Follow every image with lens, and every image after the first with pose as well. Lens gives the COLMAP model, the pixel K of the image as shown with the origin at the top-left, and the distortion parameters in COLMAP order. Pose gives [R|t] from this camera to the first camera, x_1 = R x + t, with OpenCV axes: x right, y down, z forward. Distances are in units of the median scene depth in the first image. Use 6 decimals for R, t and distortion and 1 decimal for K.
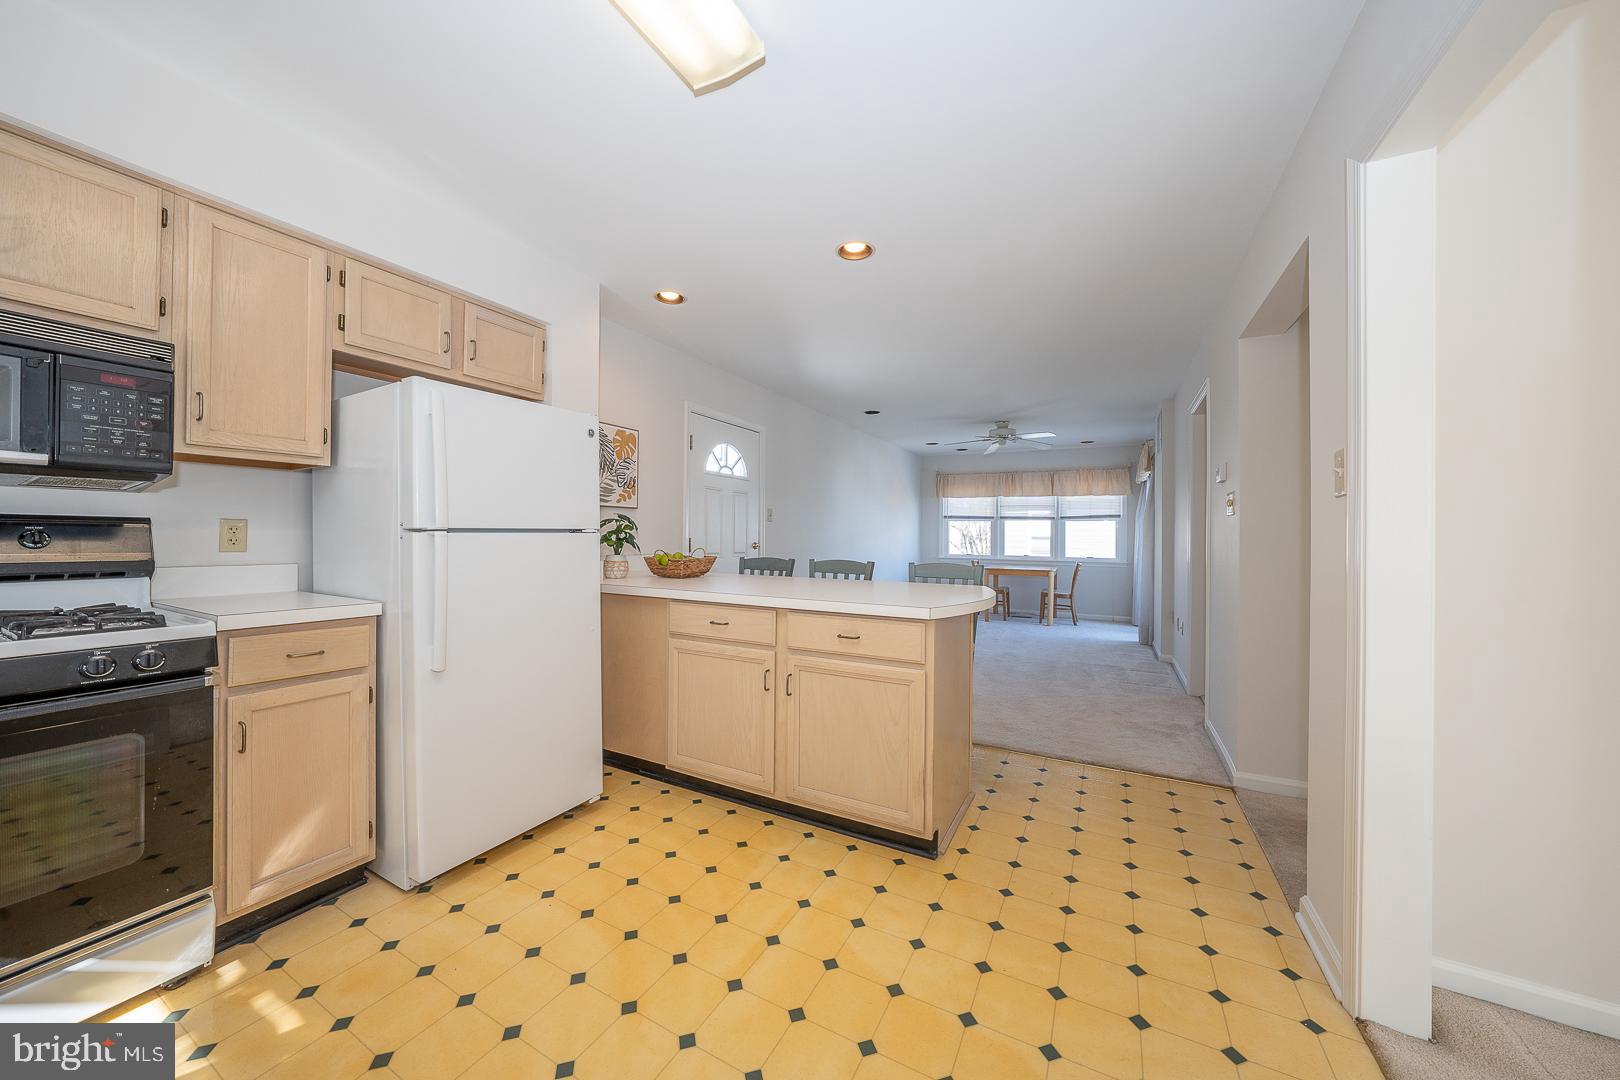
lens RADIAL K [[549.4, 0, 811.5], [0, 549.4, 540.1], [0, 0, 1]] dist [-0.016860, 0.000708]
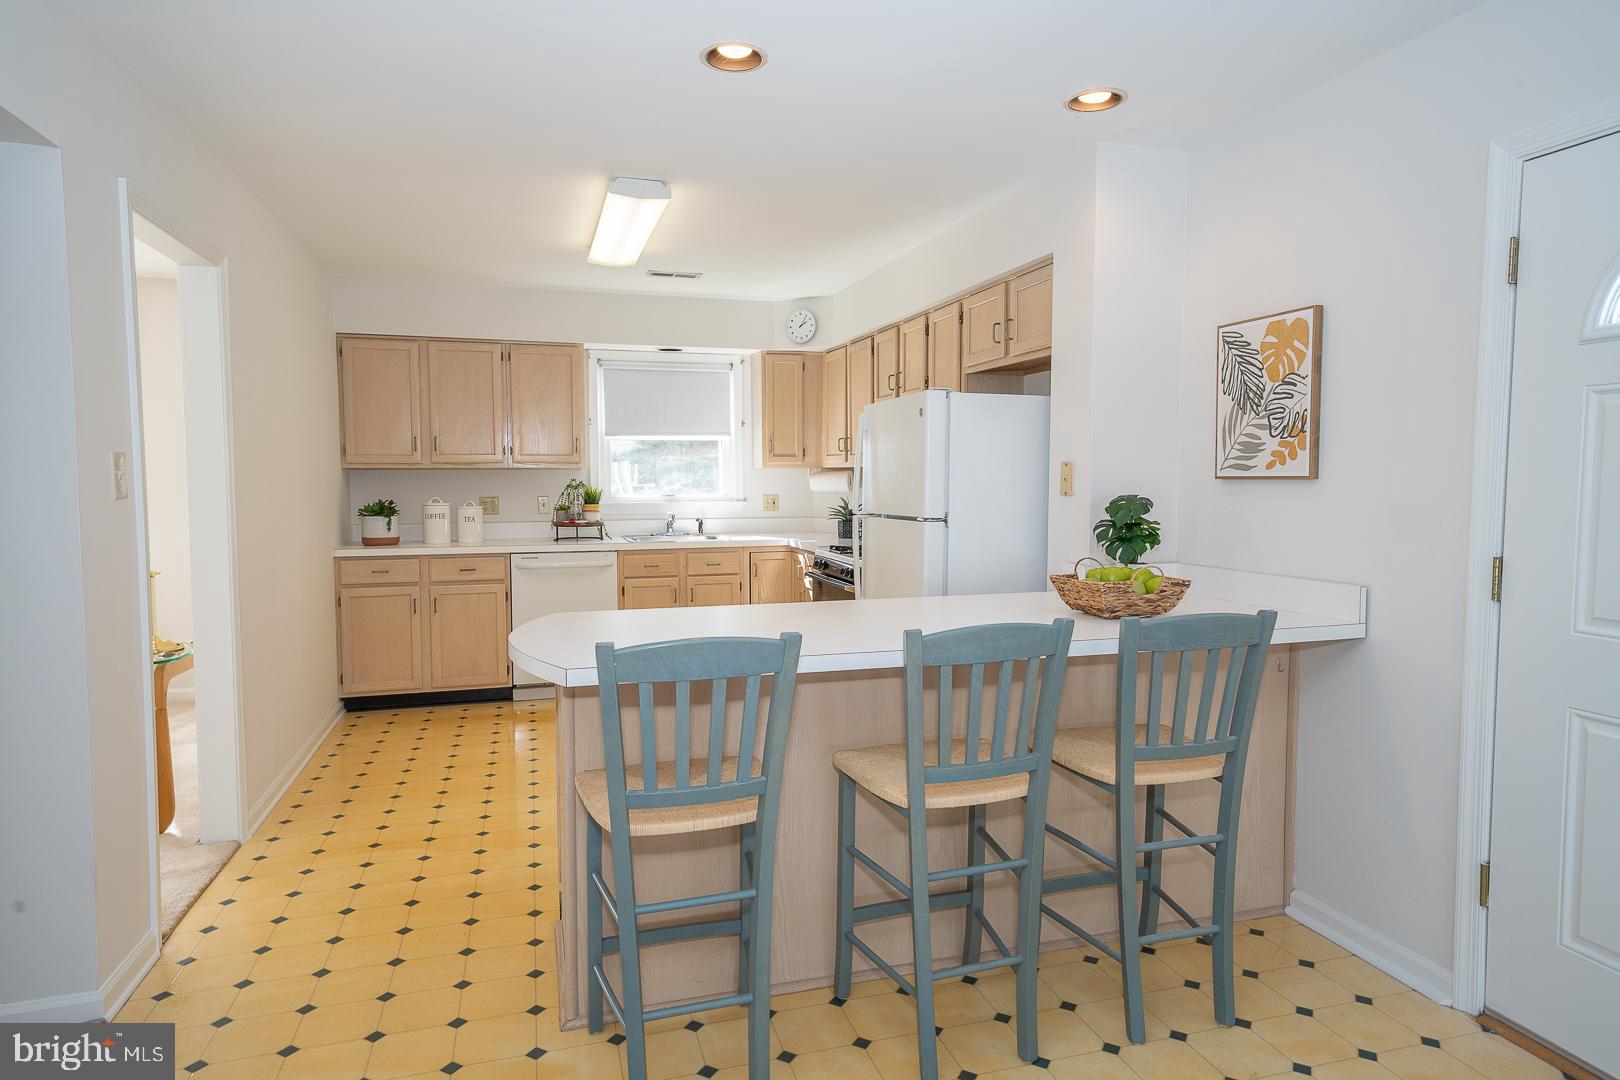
lens RADIAL K [[930.3, 0, 815.3], [0, 930.3, 531.4], [0, 0, 1]] dist [0.007266, -0.001073]
pose [[-0.699219, 0.034385, -0.714080, 1.154683], [-0.010441, 0.998245, 0.058292, -0.118118], [0.714831, 0.048214, -0.697633, 2.723765]]
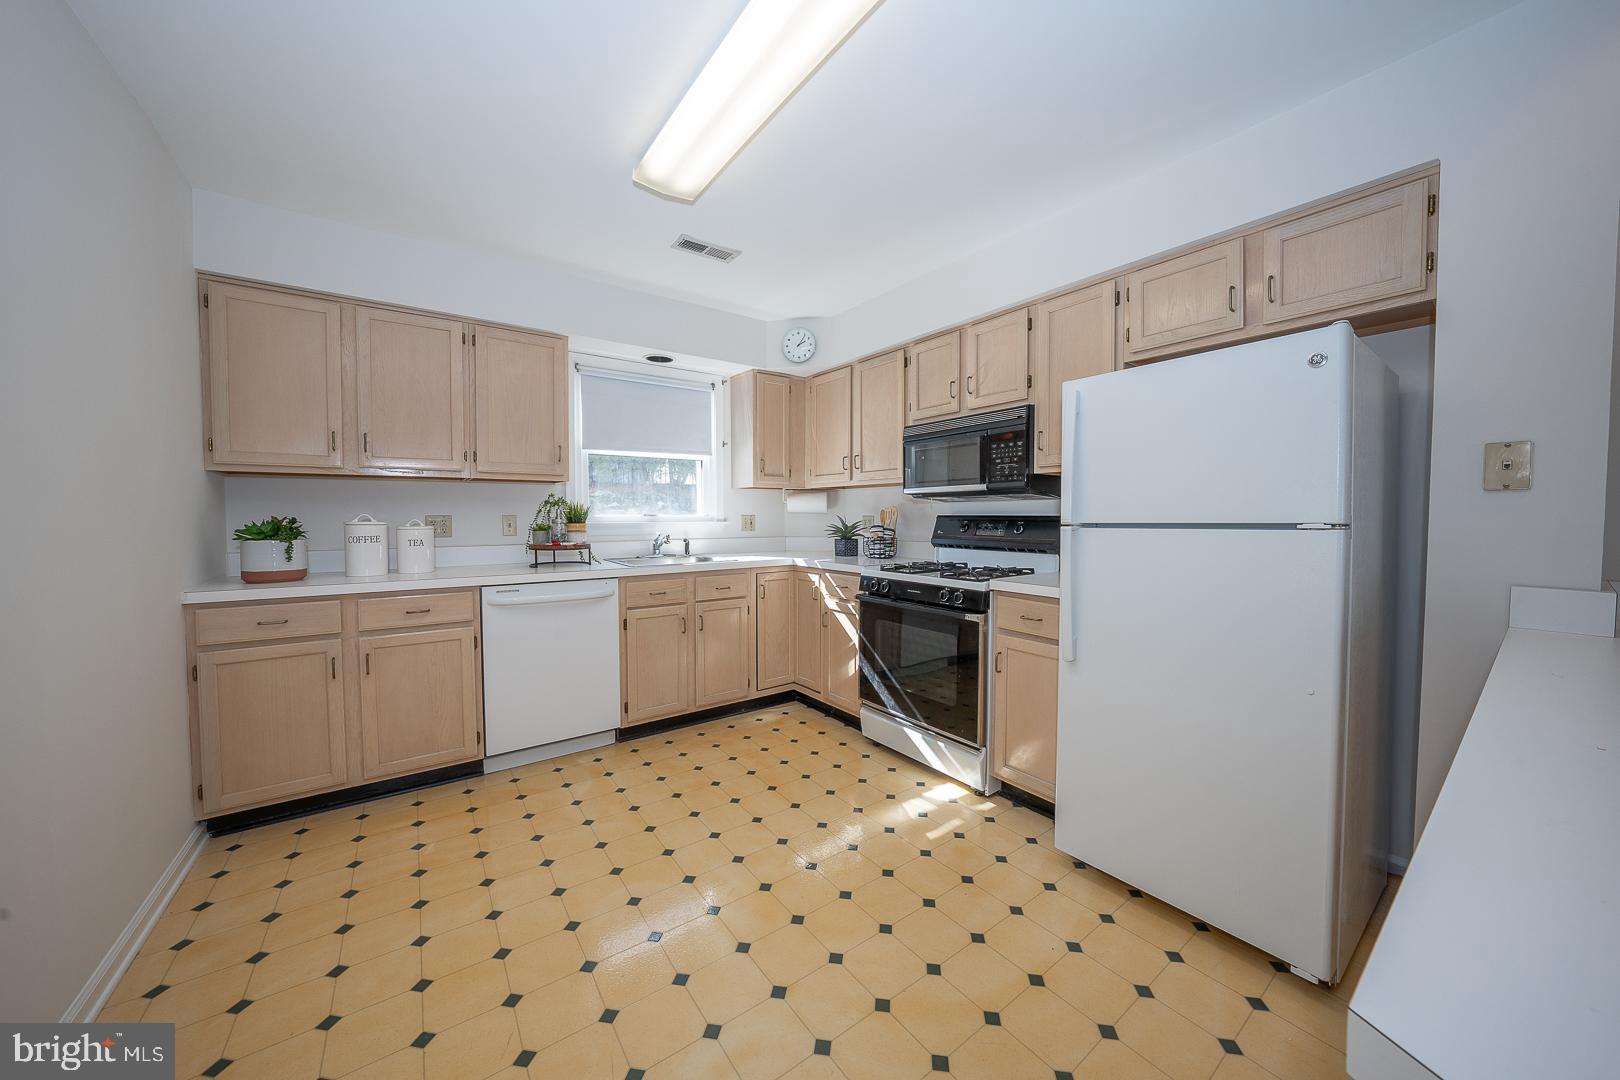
lens RADIAL K [[549.4, 0, 805.1], [0, 549.4, 534.4], [0, 0, 1]] dist [-0.016860, 0.000708]
pose [[-0.432190, 0.021222, -0.901533, 0.497941], [-0.009794, 0.999554, 0.028225, -0.026375], [0.901729, 0.021029, -0.431789, 1.047247]]
